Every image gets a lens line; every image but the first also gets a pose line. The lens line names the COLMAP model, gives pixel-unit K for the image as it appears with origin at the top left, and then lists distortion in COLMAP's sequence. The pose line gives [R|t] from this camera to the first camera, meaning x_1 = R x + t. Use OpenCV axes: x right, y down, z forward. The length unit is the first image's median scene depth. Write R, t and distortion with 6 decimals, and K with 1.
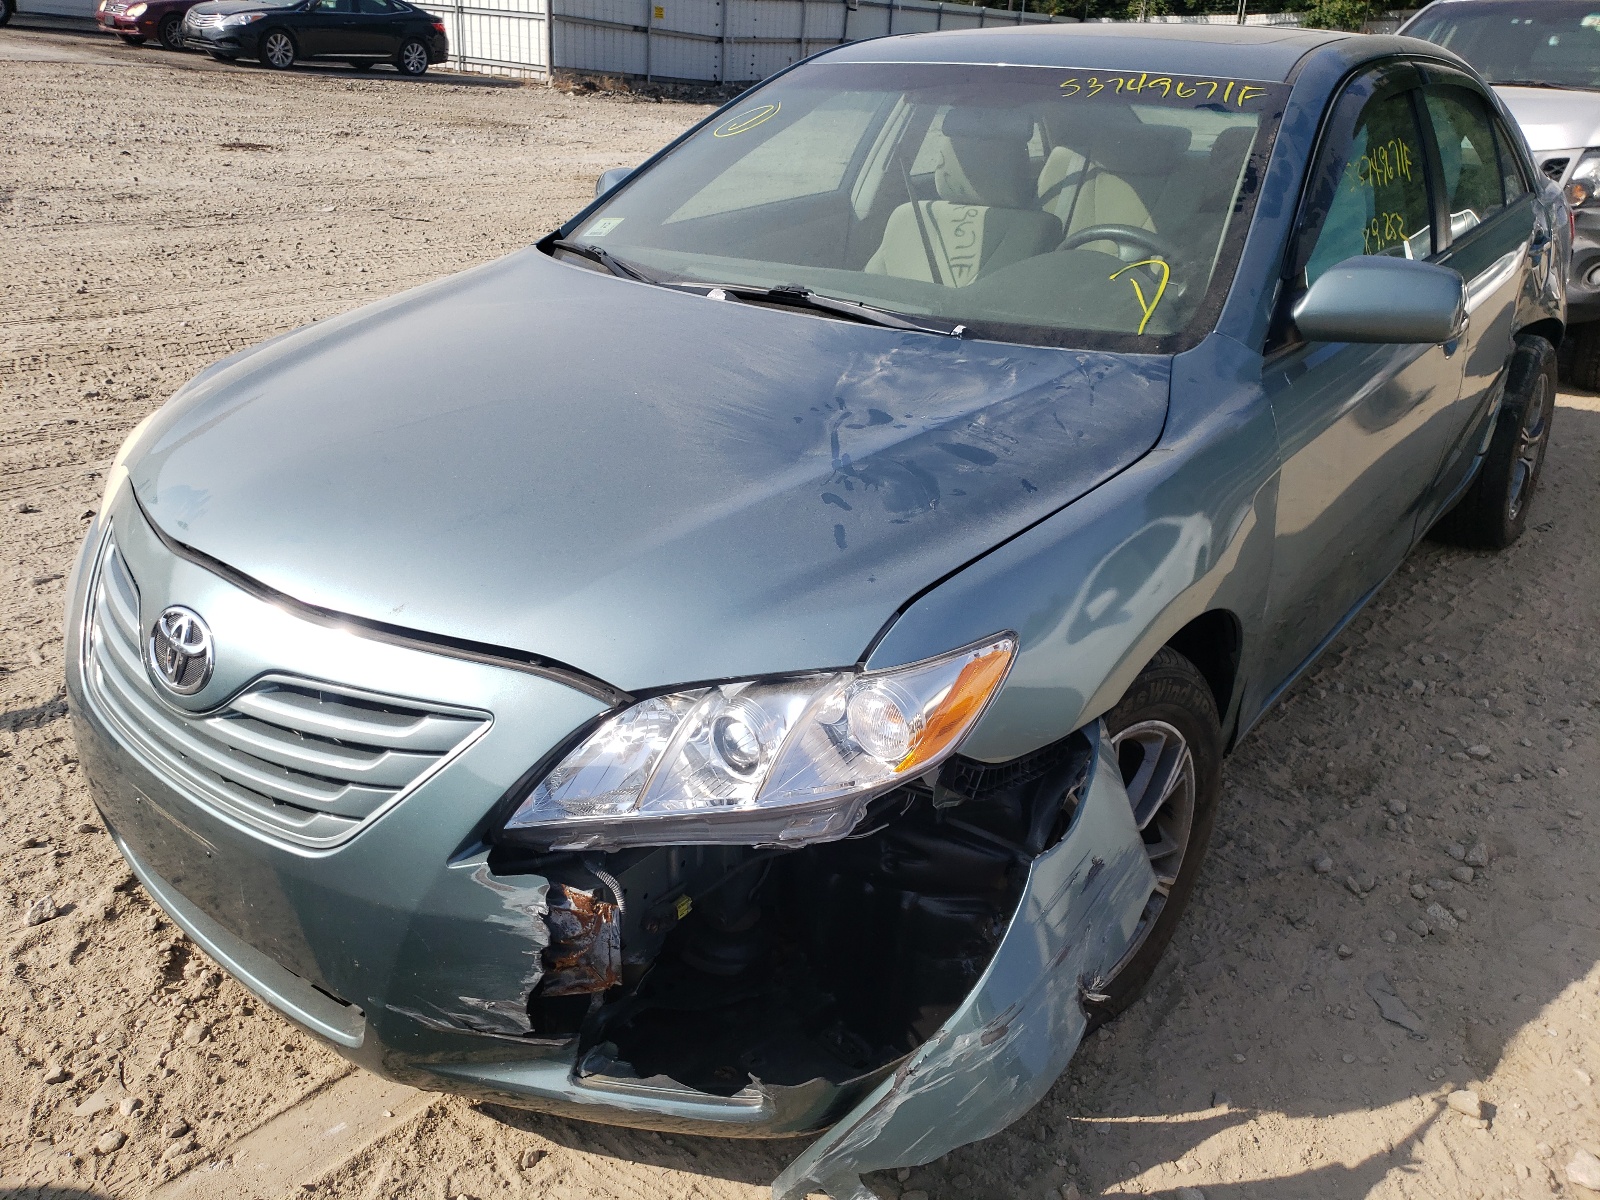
lens RADIAL K [[1209.7, 0, 744.7], [0, 1209.7, 602.9], [0, 0, 1]] dist [0.005839, -0.065219]
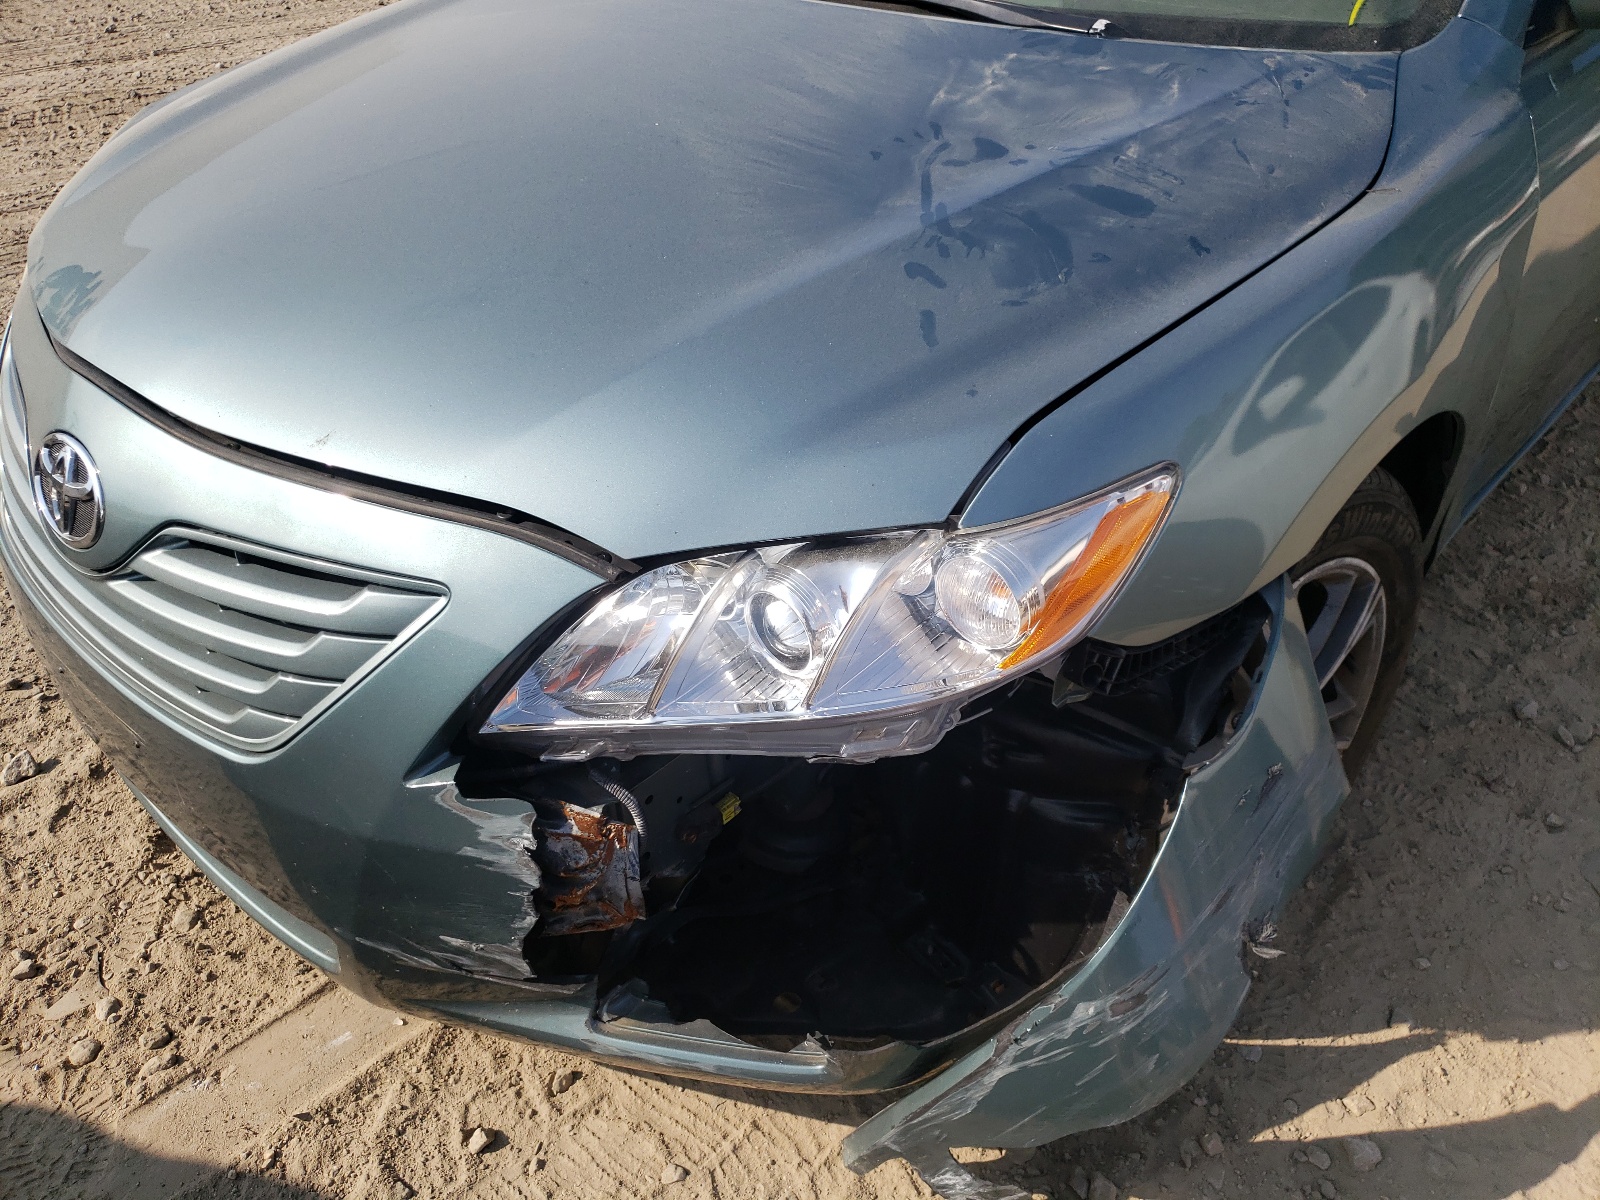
lens RADIAL K [[1234.9, 0, 800.0], [0, 1234.9, 600.0], [0, 0, 1]] dist [-0.001004, 0.000269]
pose [[0.998907, -0.006722, -0.046252, 0.030341], [0.015272, 0.982225, 0.187085, -0.029326], [0.044173, -0.187587, 0.981254, 0.217868]]
